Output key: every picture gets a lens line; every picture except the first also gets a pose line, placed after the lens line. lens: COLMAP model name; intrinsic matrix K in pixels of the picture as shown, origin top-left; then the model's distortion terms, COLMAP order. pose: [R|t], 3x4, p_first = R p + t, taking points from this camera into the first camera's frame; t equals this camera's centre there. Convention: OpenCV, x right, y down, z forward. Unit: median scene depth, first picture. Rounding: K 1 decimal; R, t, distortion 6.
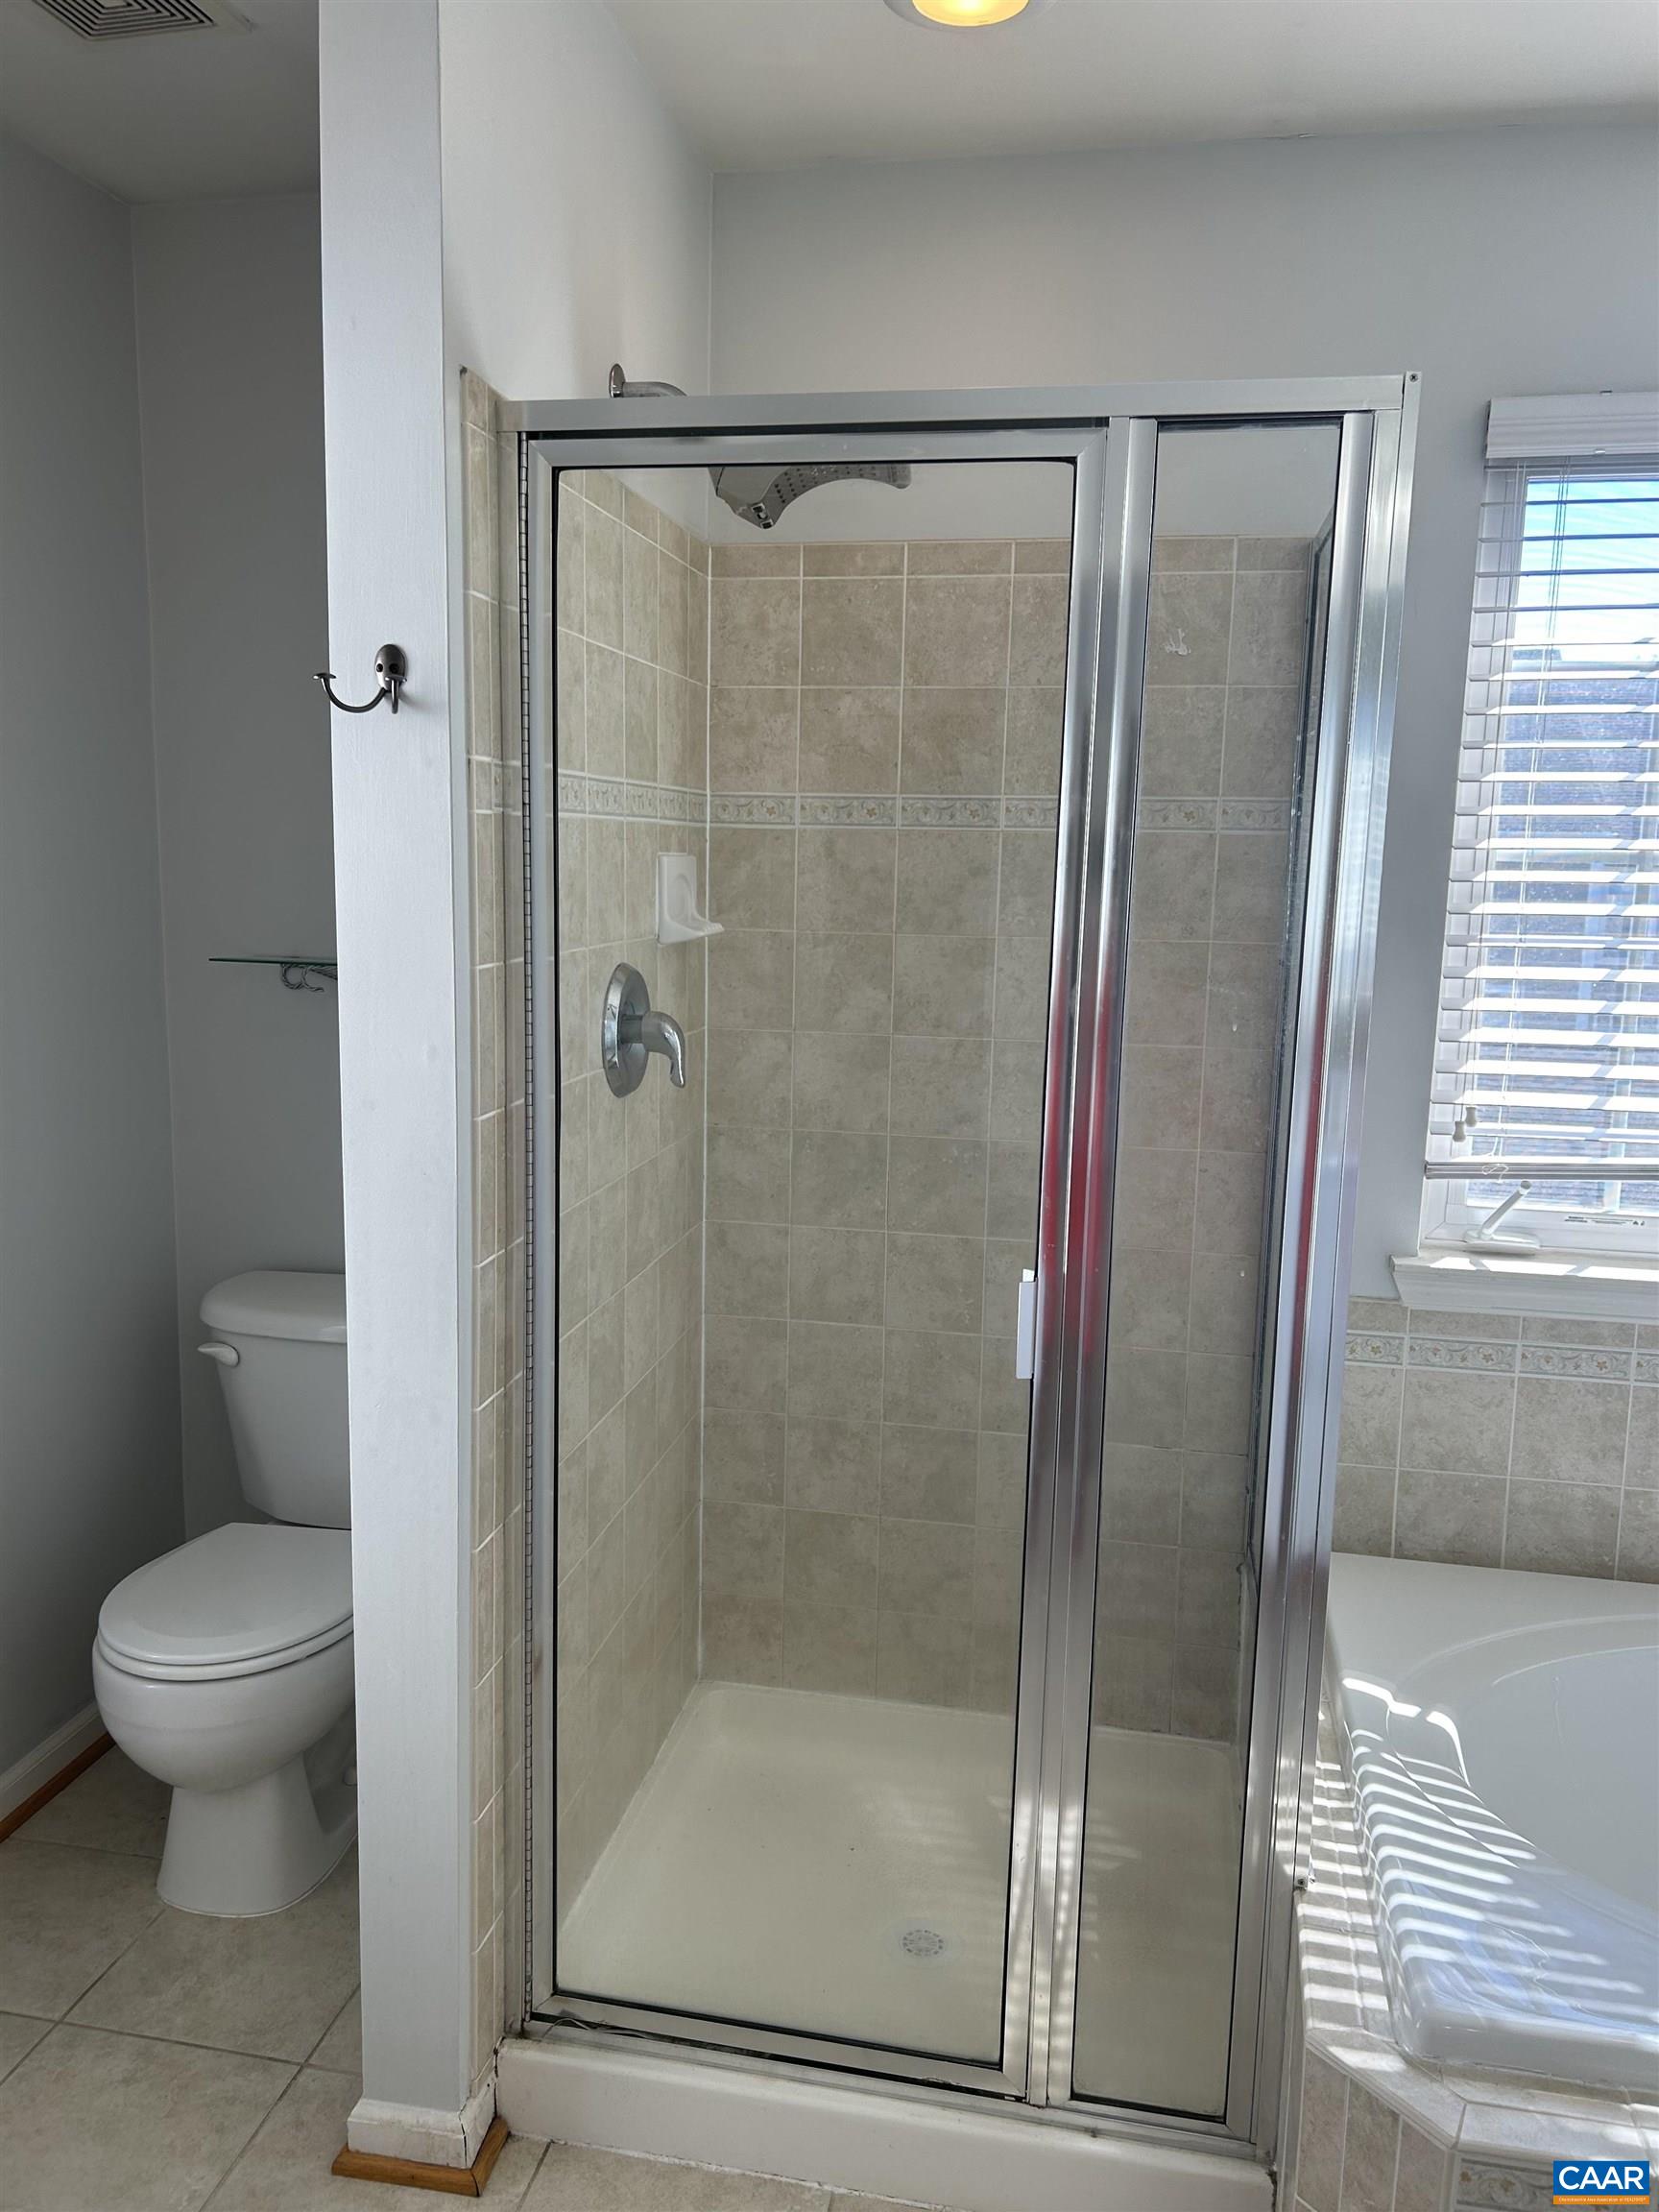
lens RADIAL K [[1675.7, 0, 766.0], [0, 1675.7, 1116.9], [0, 0, 1]] dist [0.078149, -0.103821]
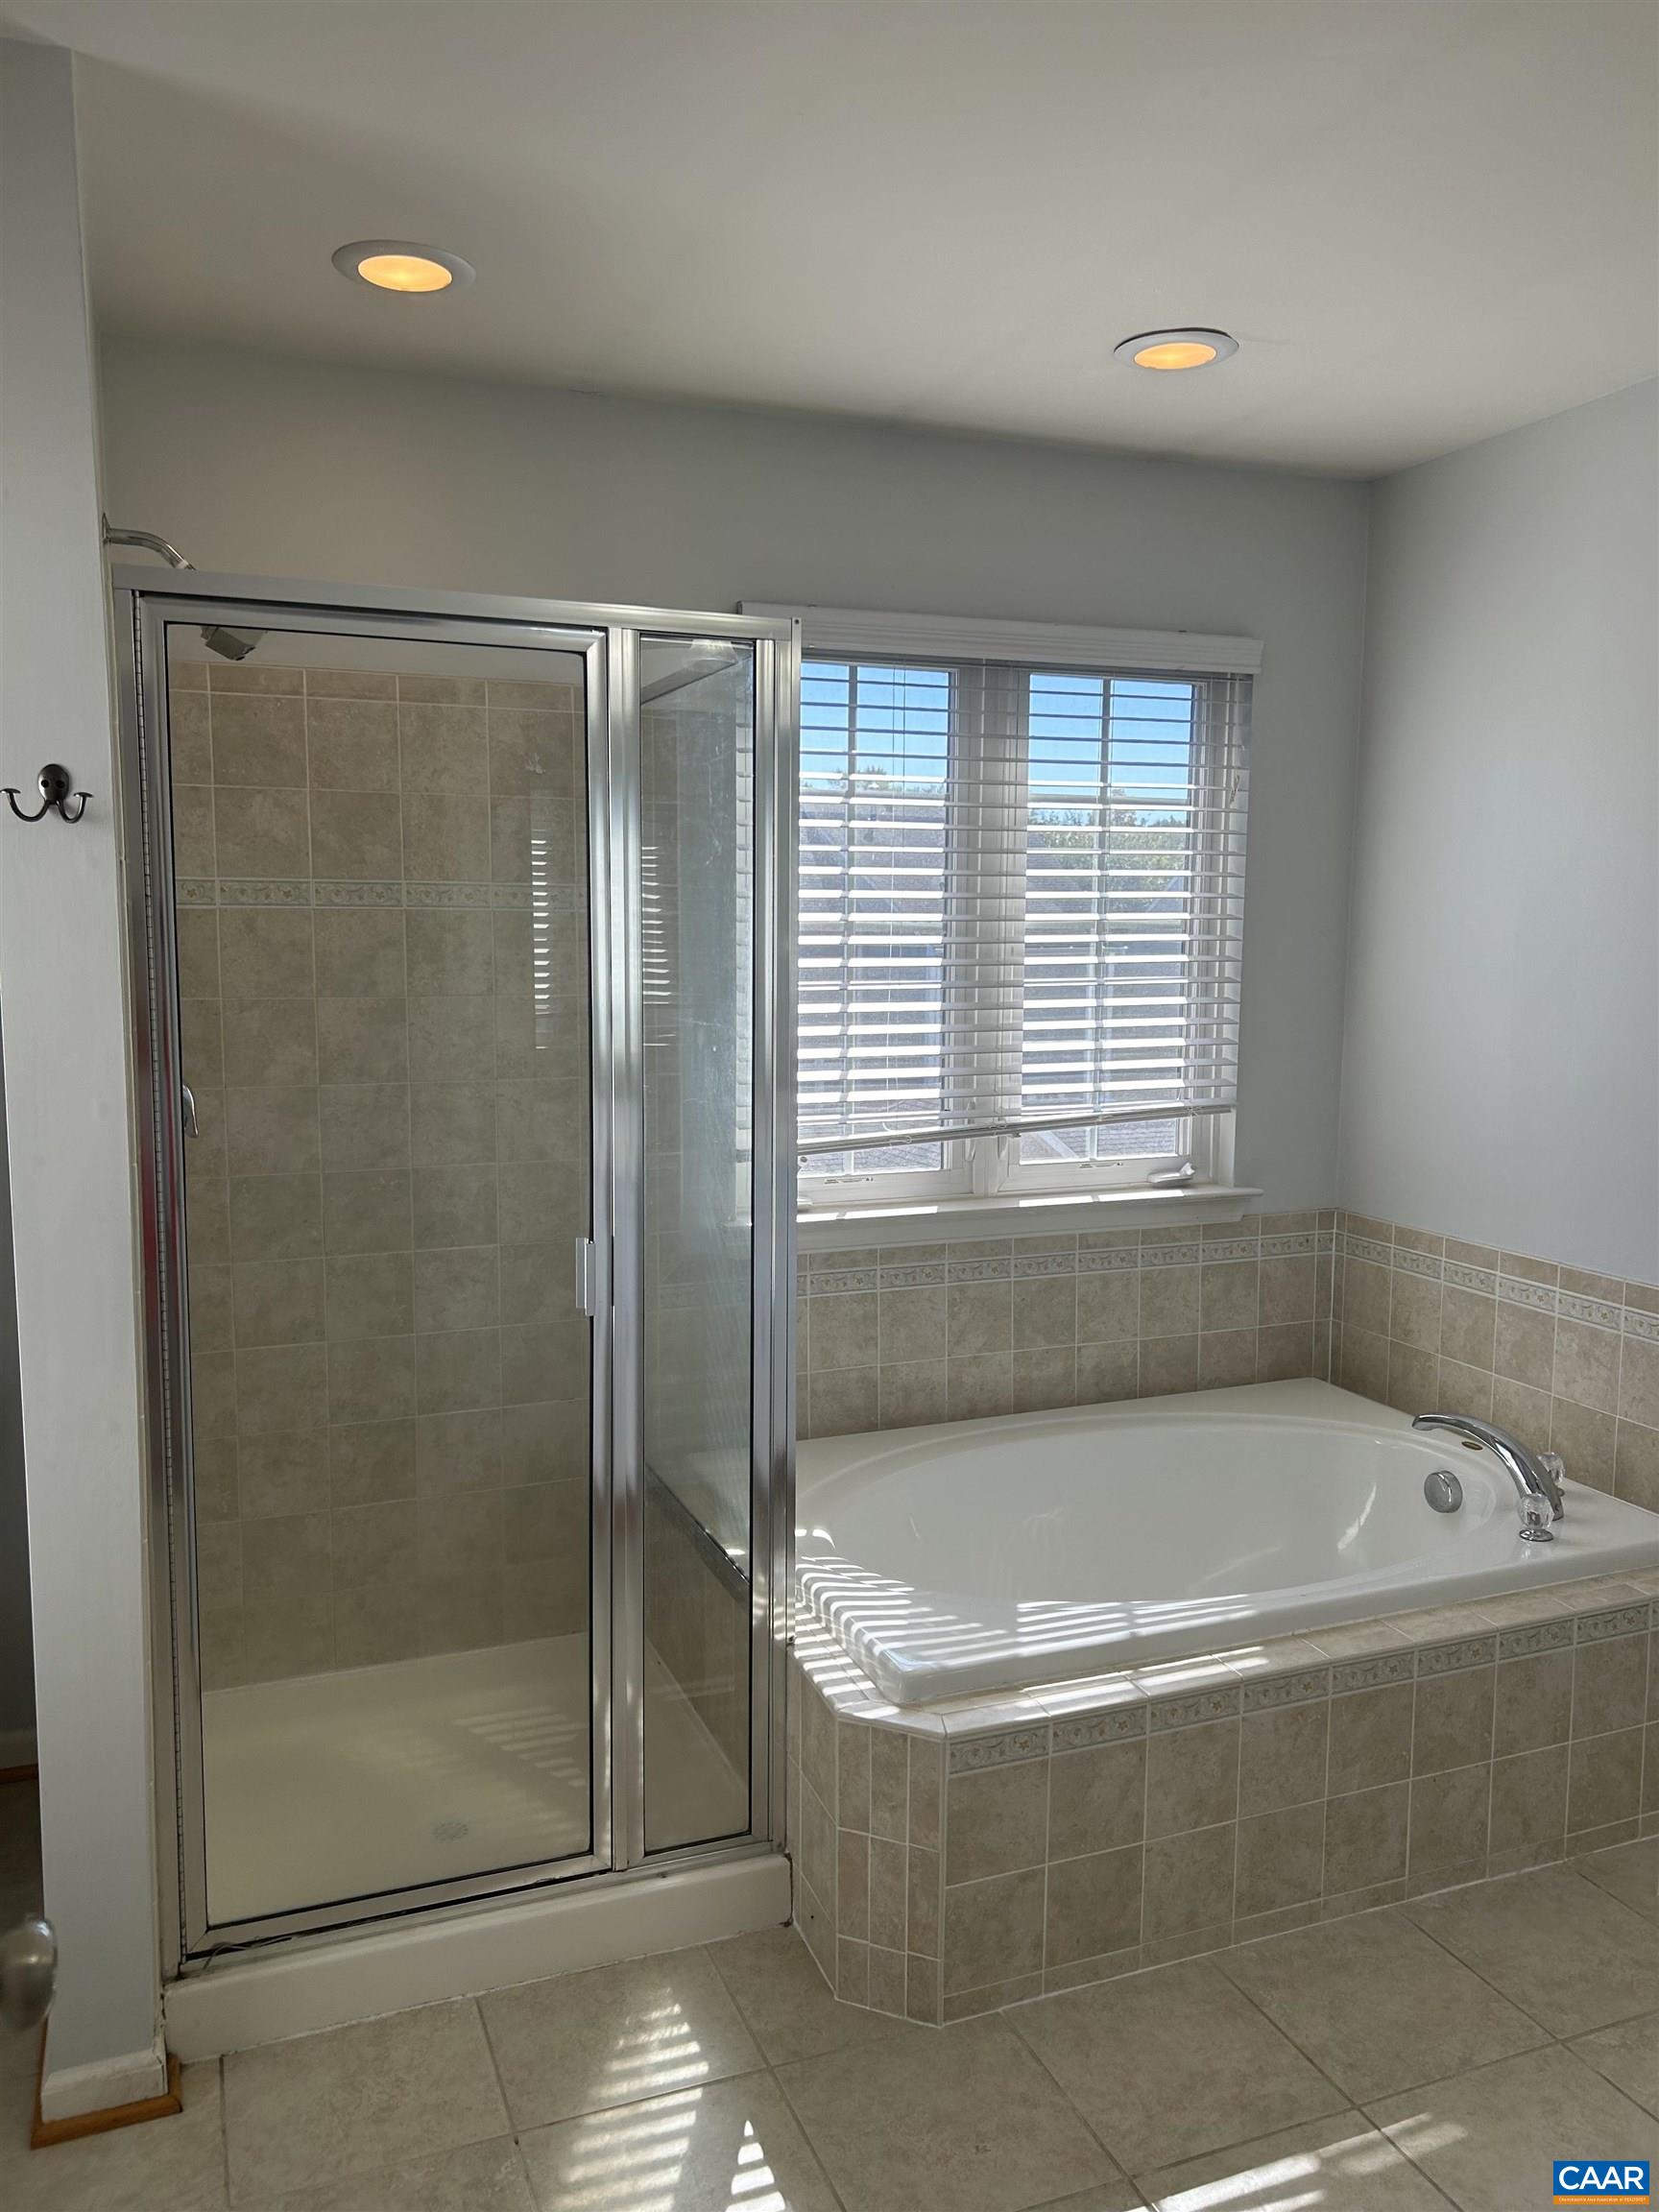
lens RADIAL K [[1688.3, 0, 829.5], [0, 1688.3, 1106.0], [0, 0, 1]] dist [0.003293, -0.044063]
pose [[0.830225, -0.075198, 0.552333, -0.292900], [0.099270, 0.994966, -0.013754, 0.017230], [-0.548518, 0.066249, 0.833510, -0.169495]]
